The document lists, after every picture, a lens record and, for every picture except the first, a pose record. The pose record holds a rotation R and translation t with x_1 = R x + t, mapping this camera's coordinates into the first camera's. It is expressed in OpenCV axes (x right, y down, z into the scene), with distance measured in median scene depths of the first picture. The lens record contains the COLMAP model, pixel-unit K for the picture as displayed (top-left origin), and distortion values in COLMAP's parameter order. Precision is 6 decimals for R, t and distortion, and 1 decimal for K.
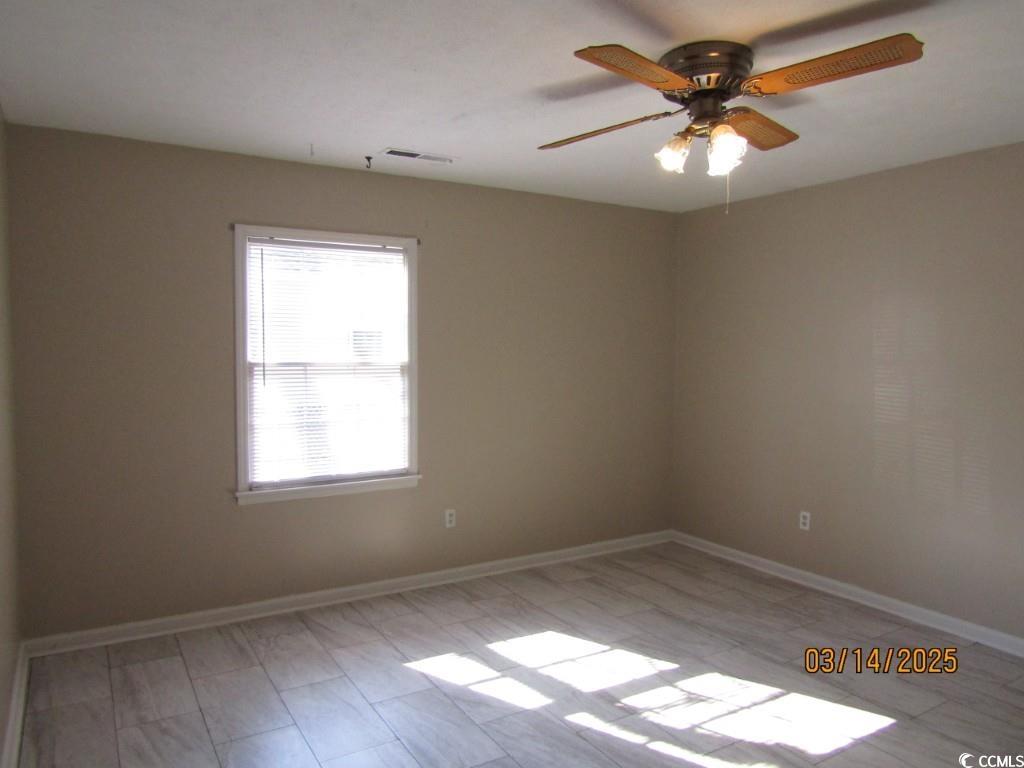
lens RADIAL K [[671.3, 0, 512.0], [0, 671.3, 384.0], [0, 0, 1]] dist [-0.026230, 0.001295]
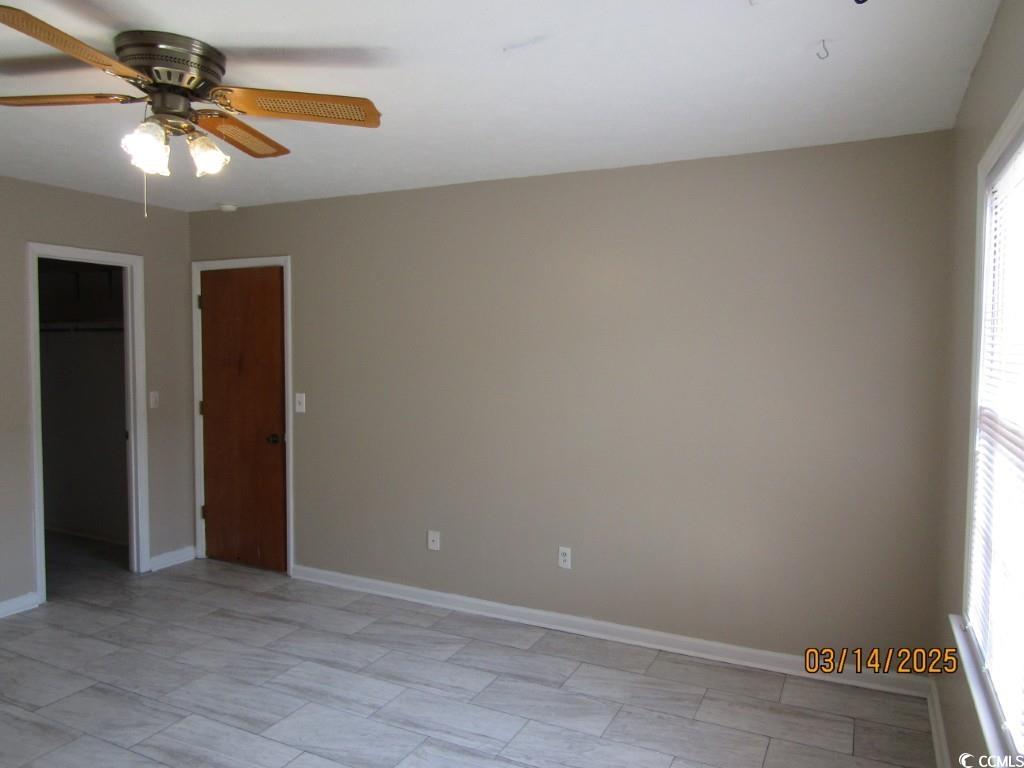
lens RADIAL K [[718.9, 0, 513.1], [0, 718.9, 389.0], [0, 0, 1]] dist [-0.022046, 0.007284]
pose [[-0.834060, 0.016222, -0.551435, 0.269646], [-0.039997, 0.995159, 0.089771, -0.076723], [0.550222, 0.096930, -0.829373, 1.275467]]
